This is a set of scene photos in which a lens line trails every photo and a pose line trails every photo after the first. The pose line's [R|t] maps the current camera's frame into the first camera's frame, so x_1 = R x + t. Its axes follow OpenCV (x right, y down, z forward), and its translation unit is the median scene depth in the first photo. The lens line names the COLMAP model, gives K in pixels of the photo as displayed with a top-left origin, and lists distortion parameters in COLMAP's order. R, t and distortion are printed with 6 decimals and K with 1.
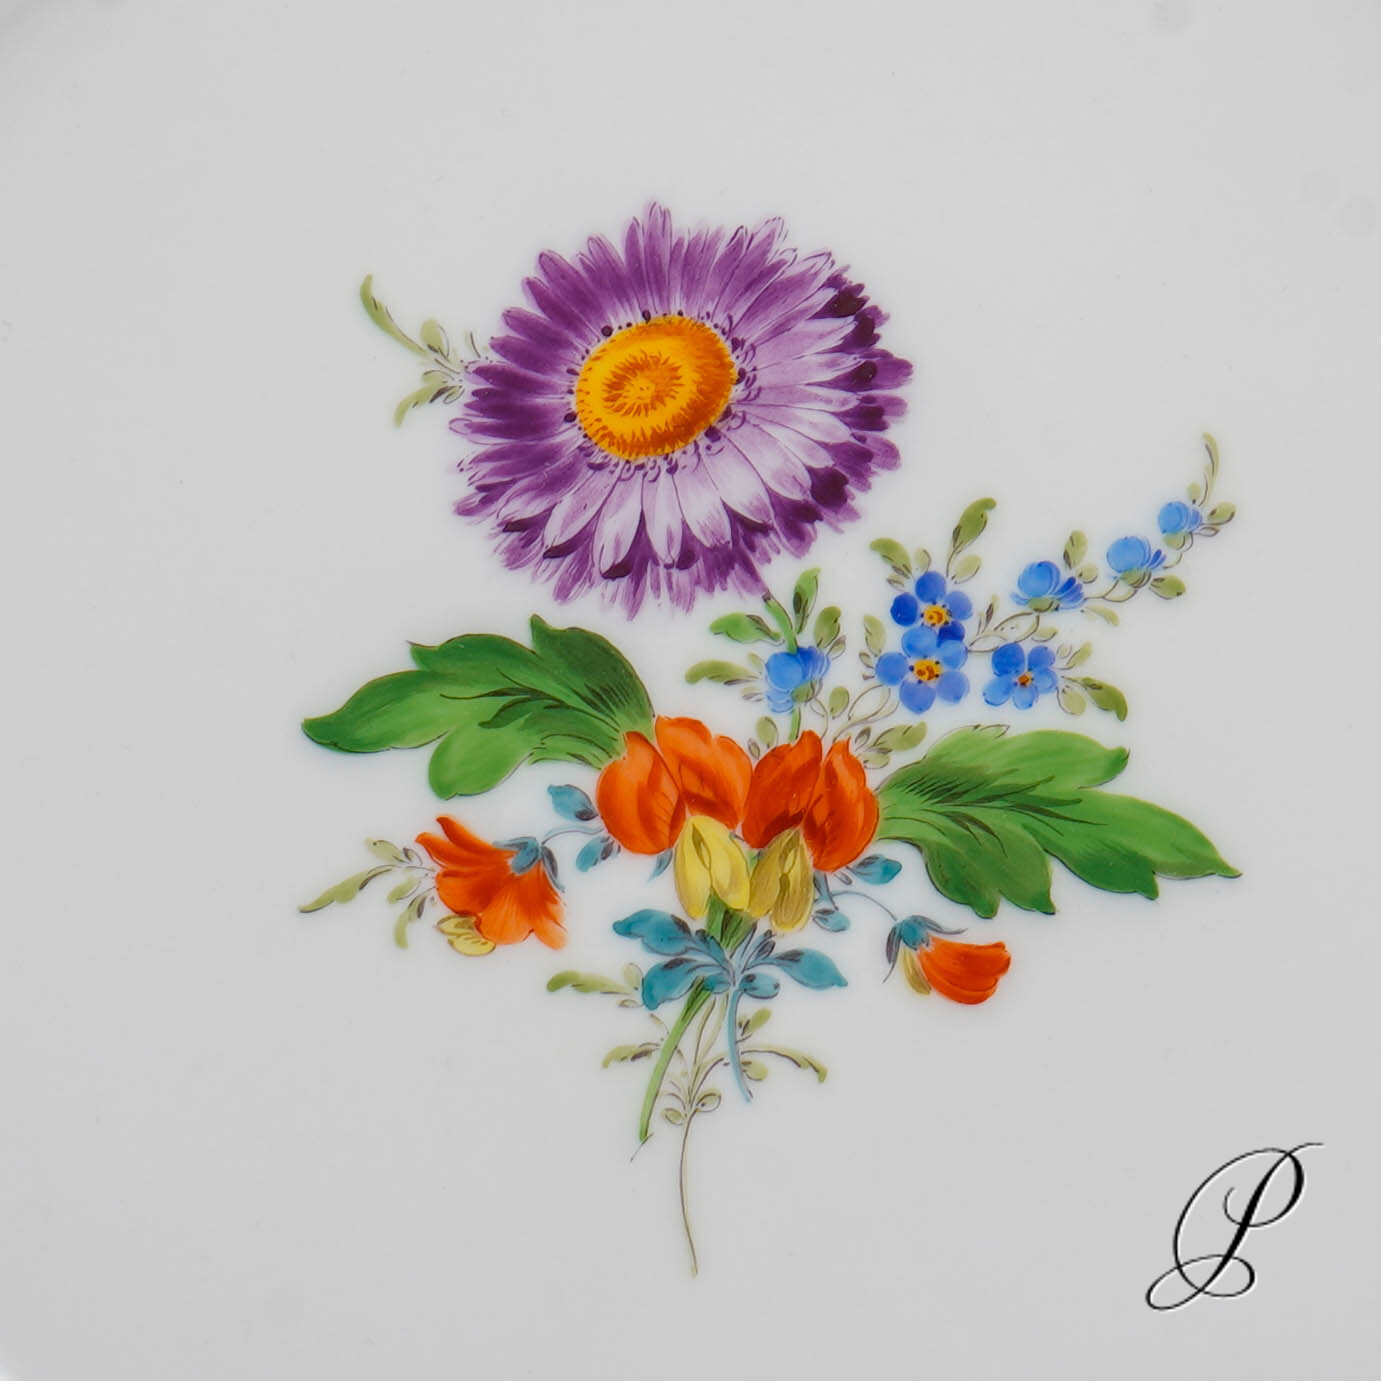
lens RADIAL K [[3751.8, 0, 690.0], [0, 3751.8, 700.3], [0, 0, 1]] dist [0.073870, 0.000000]
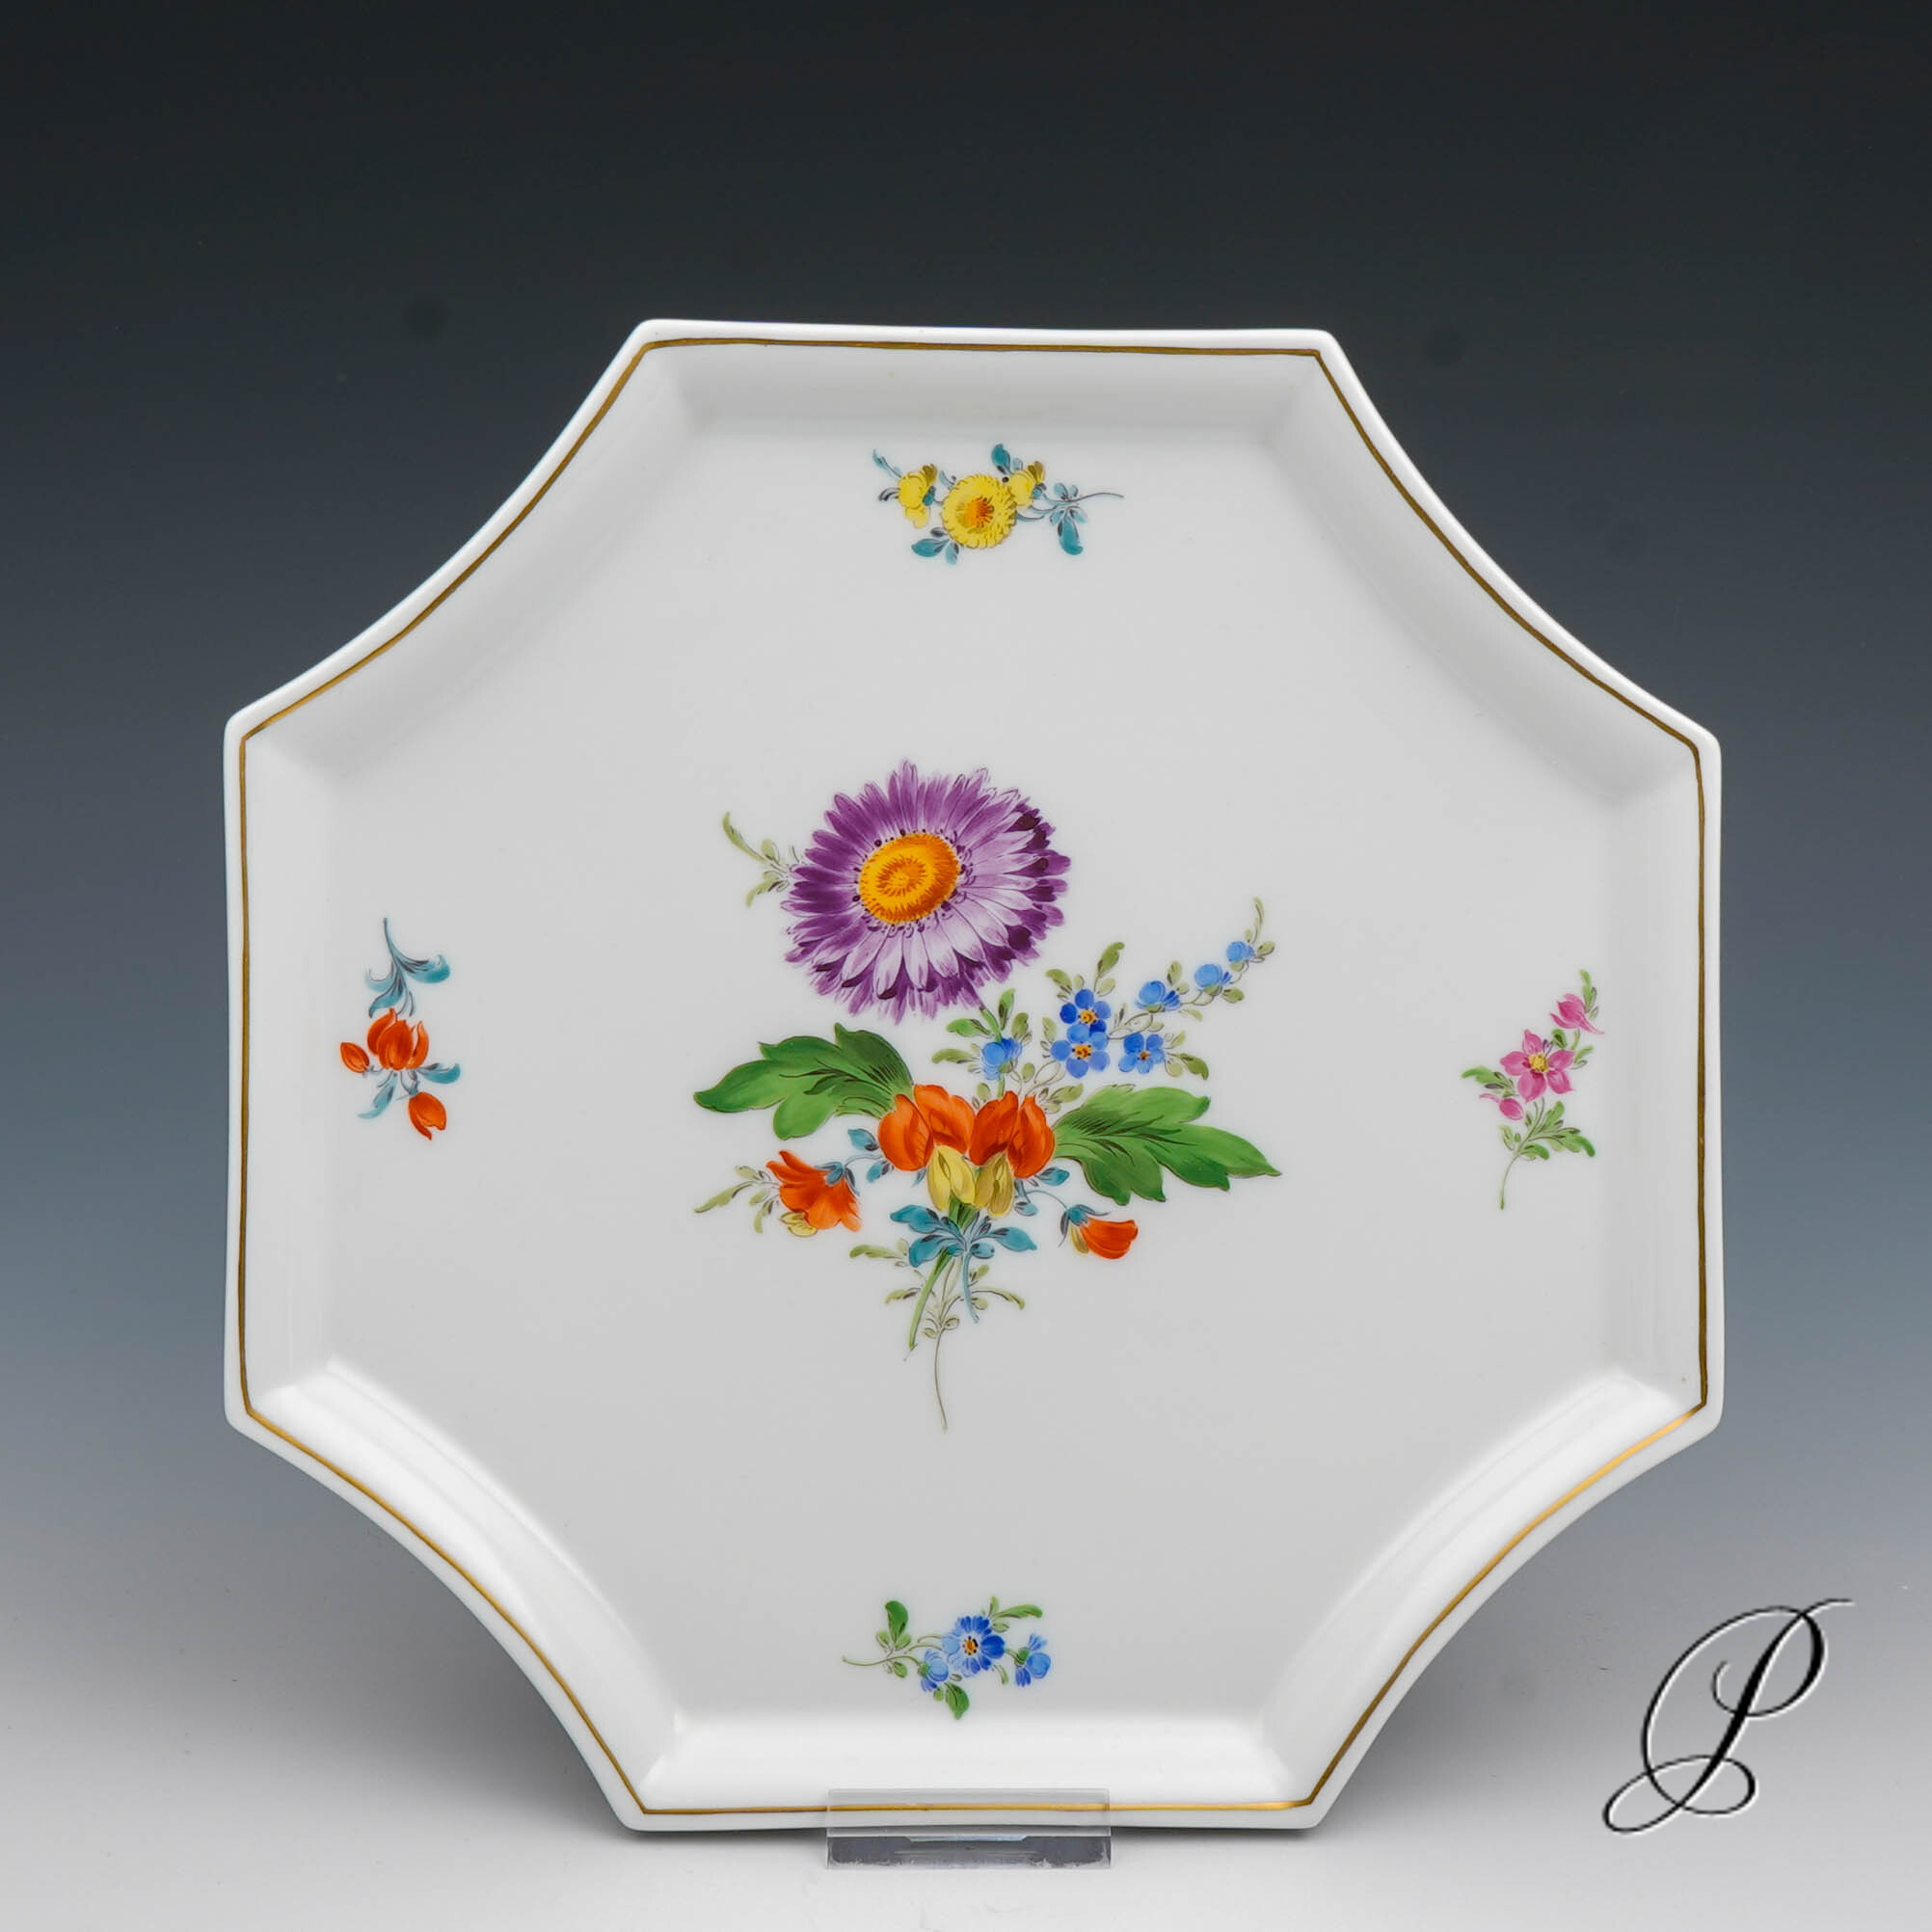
lens RADIAL K [[5248.7, 0, 973.0], [0, 5248.7, 961.9], [0, 0, 1]] dist [0.073870, 0.000000]
pose [[0.999540, -0.021016, 0.021850, -0.031666], [0.019081, 0.996172, 0.085308, -0.237515], [-0.023559, -0.084852, 0.996115, -1.221614]]
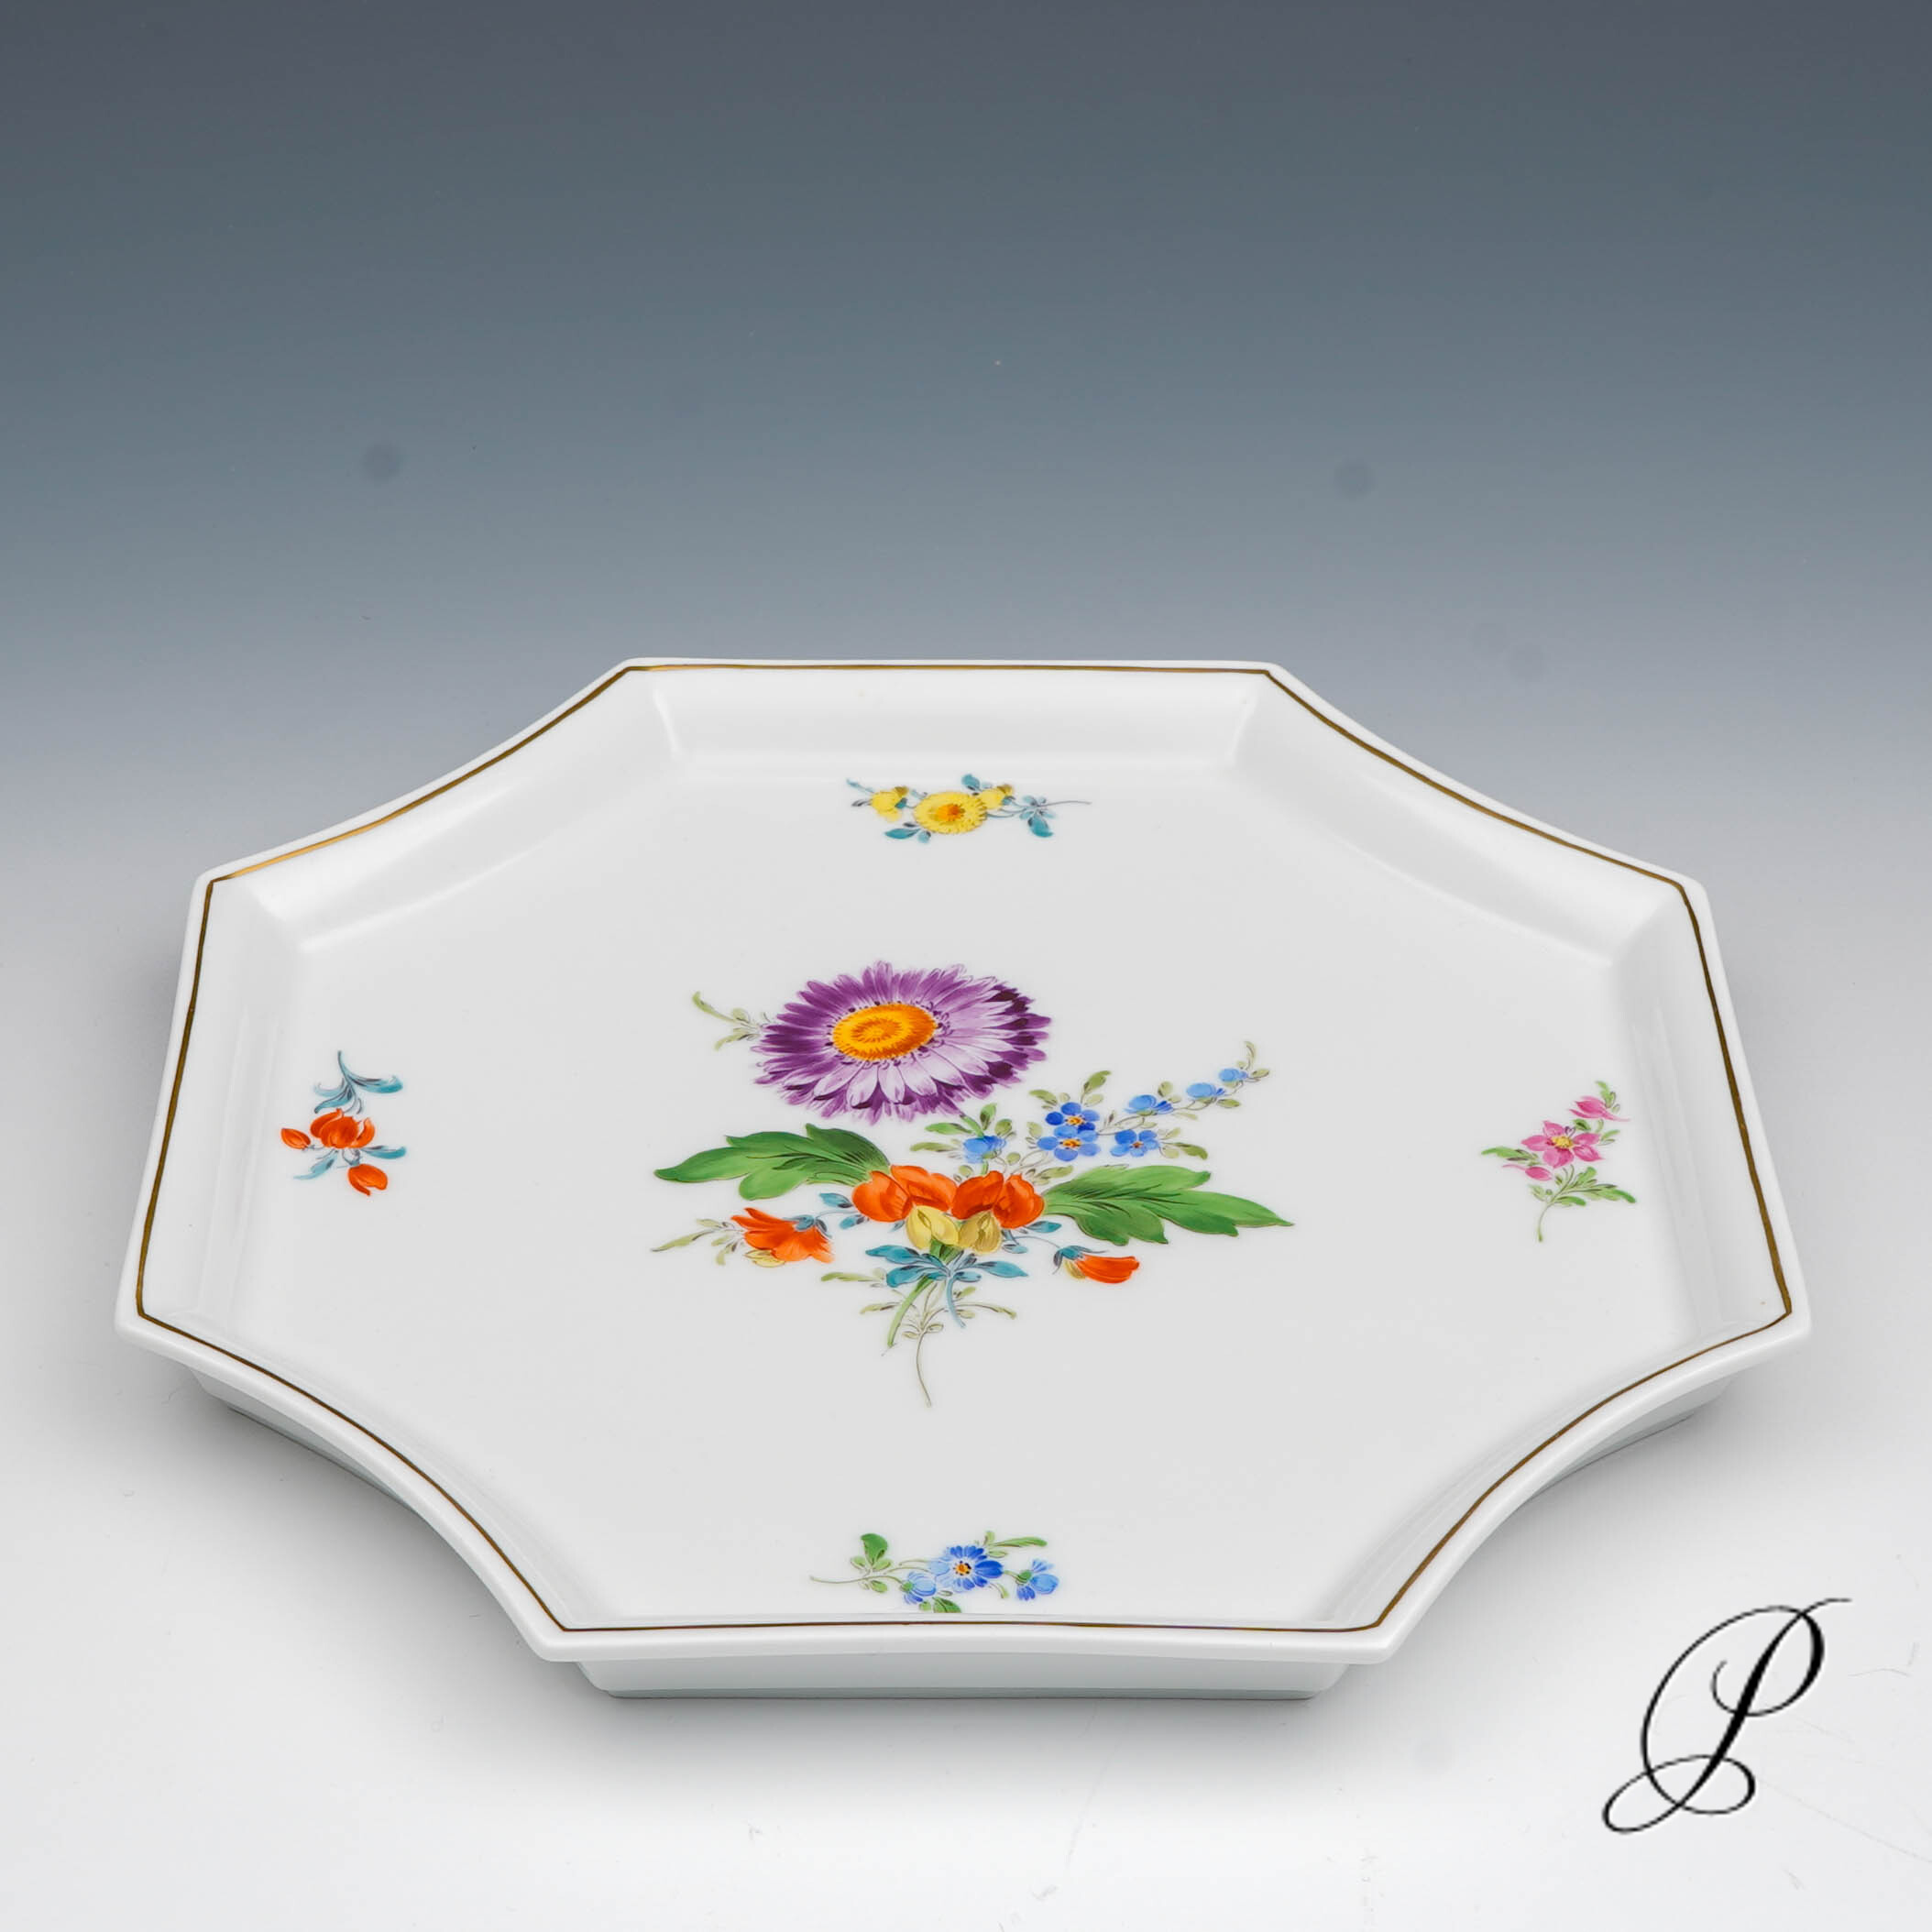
lens RADIAL K [[5248.7, 0, 963.3], [0, 5248.7, 961.5], [0, 0, 1]] dist [0.073870, 0.000000]
pose [[0.998517, -0.053652, 0.009225, 0.004708], [0.040971, 0.629028, -0.776302, 1.569801], [0.035847, 0.775529, 0.630293, -0.375118]]
